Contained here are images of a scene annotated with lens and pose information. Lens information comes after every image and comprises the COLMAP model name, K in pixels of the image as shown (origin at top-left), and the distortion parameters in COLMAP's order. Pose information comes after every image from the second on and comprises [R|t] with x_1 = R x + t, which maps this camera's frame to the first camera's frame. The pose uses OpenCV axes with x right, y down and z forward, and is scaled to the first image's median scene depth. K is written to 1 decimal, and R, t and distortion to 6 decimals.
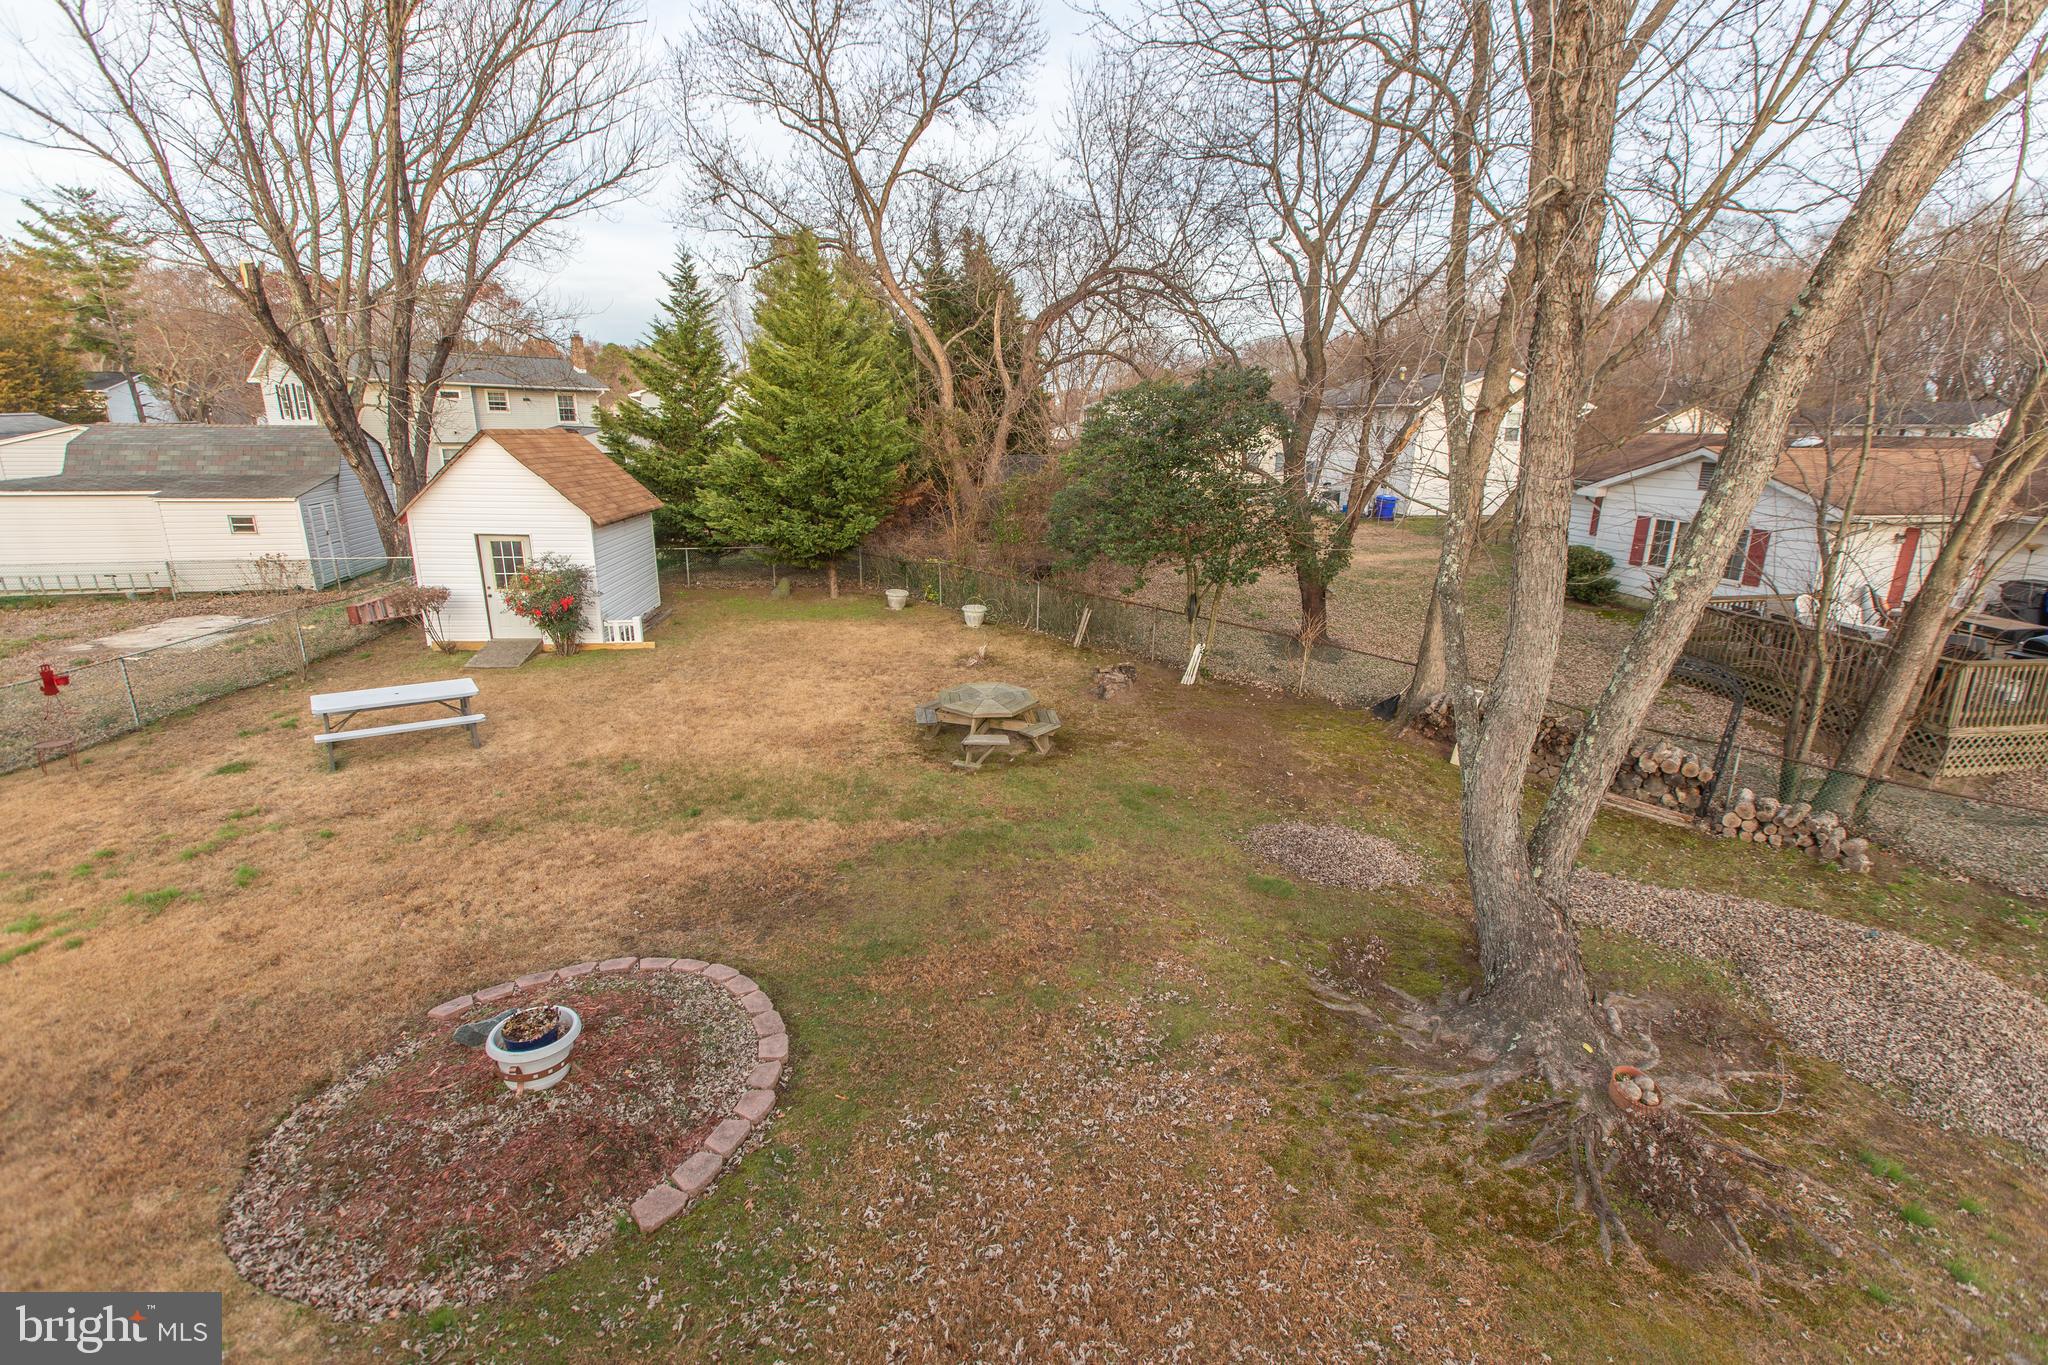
lens RADIAL K [[902.3, 0, 1029.8], [0, 902.3, 674.4], [0, 0, 1]] dist [0.001259, -0.000001]
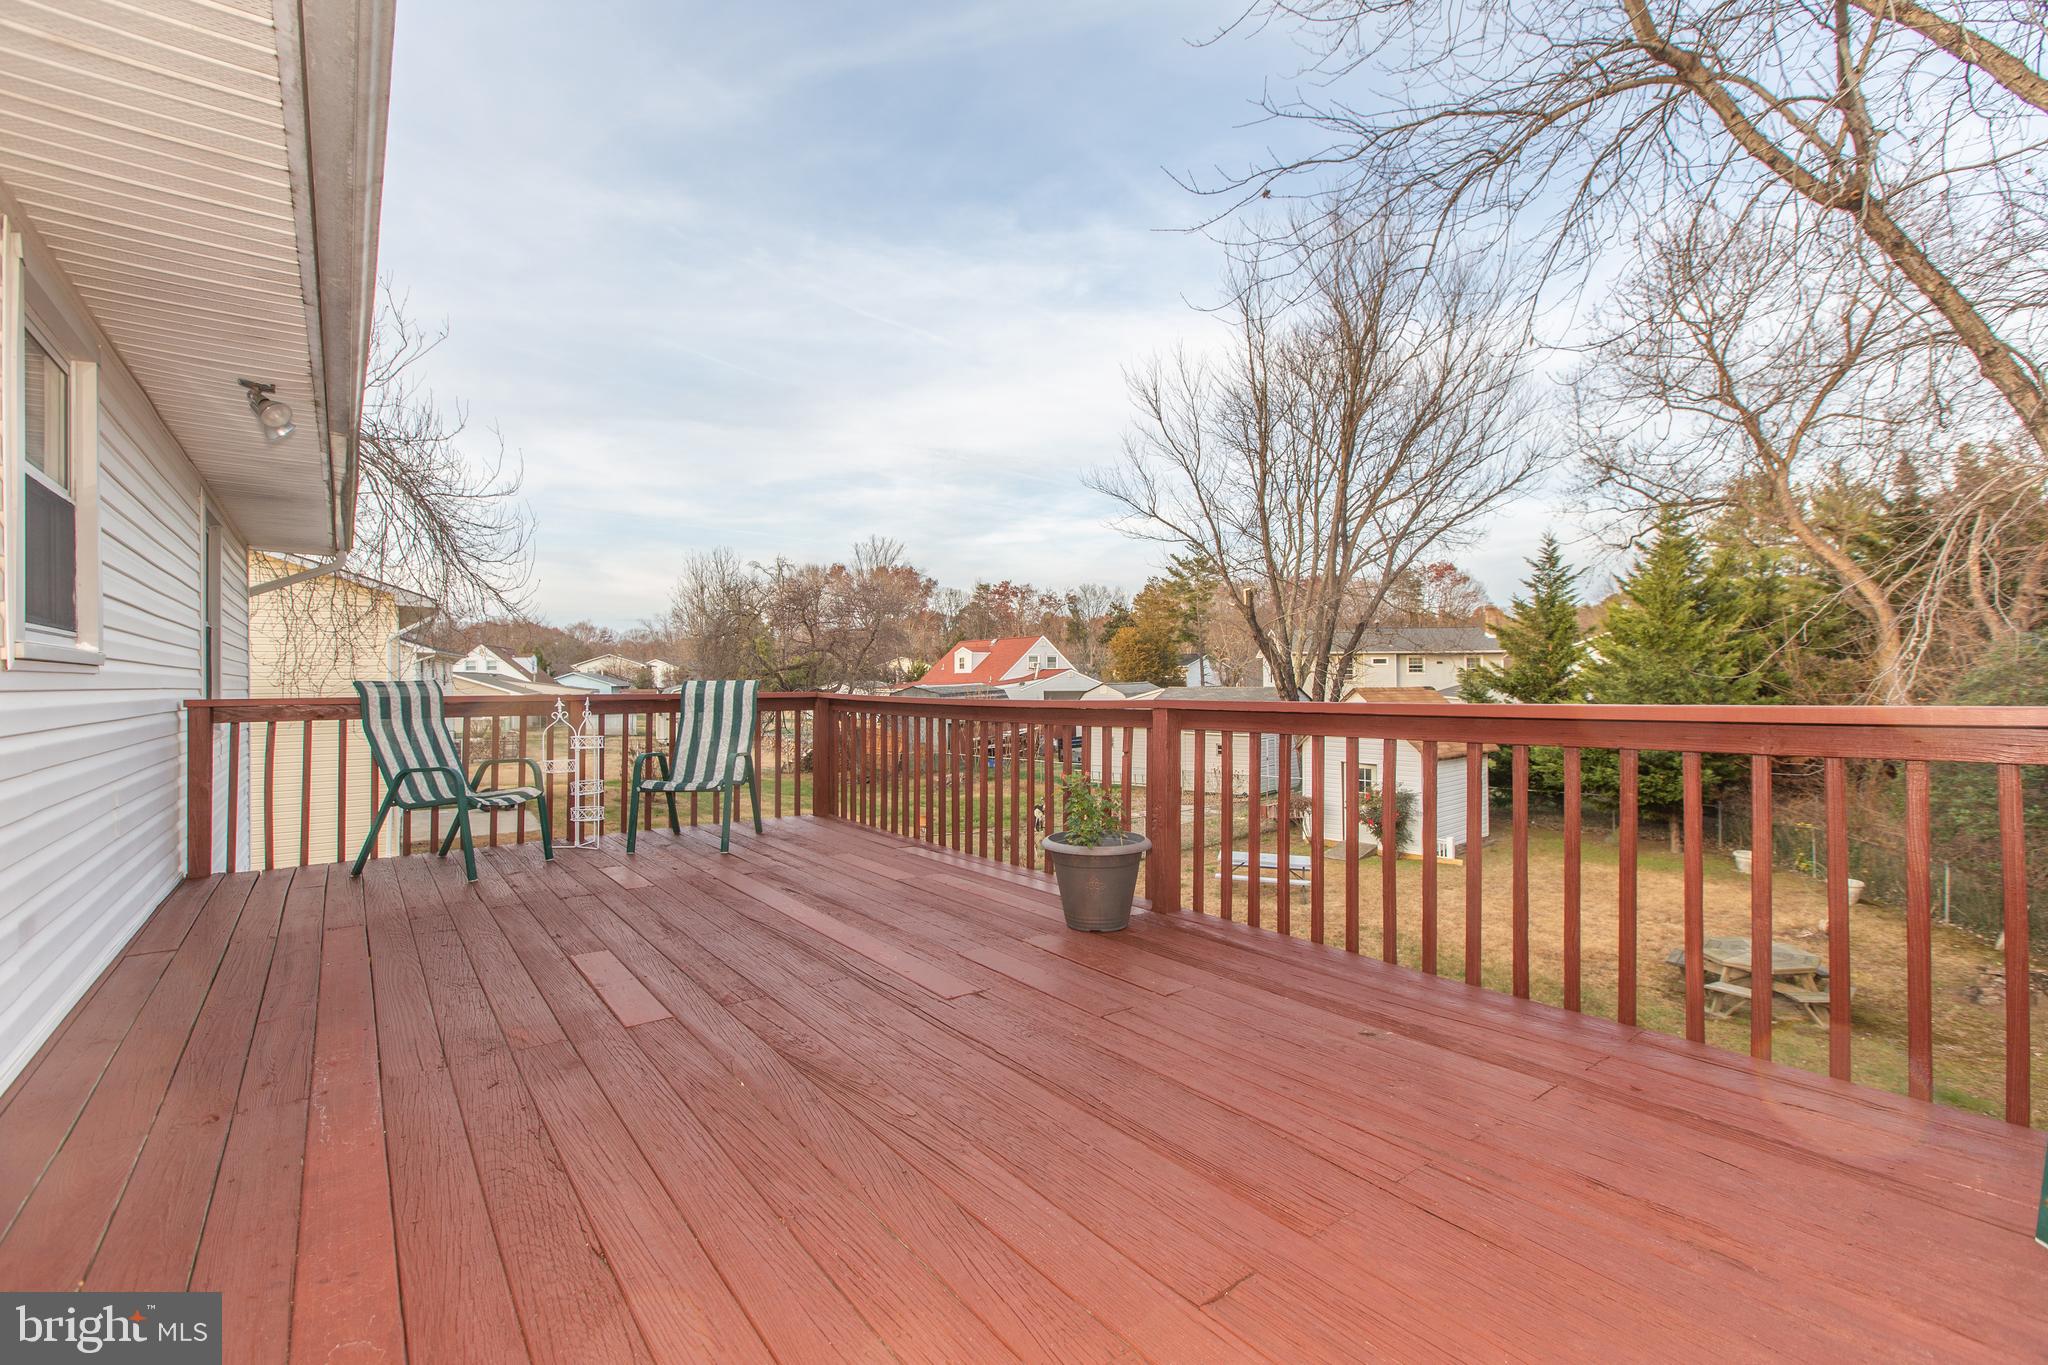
lens RADIAL K [[923.0, 0, 1012.5], [0, 923.0, 678.1], [0, 0, 1]] dist [0.001394, -0.000812]
pose [[0.563936, -0.021115, -0.825549, 0.187056], [-0.203314, 0.965353, -0.163576, 0.037547], [0.800400, 0.260092, 0.540104, -0.135496]]
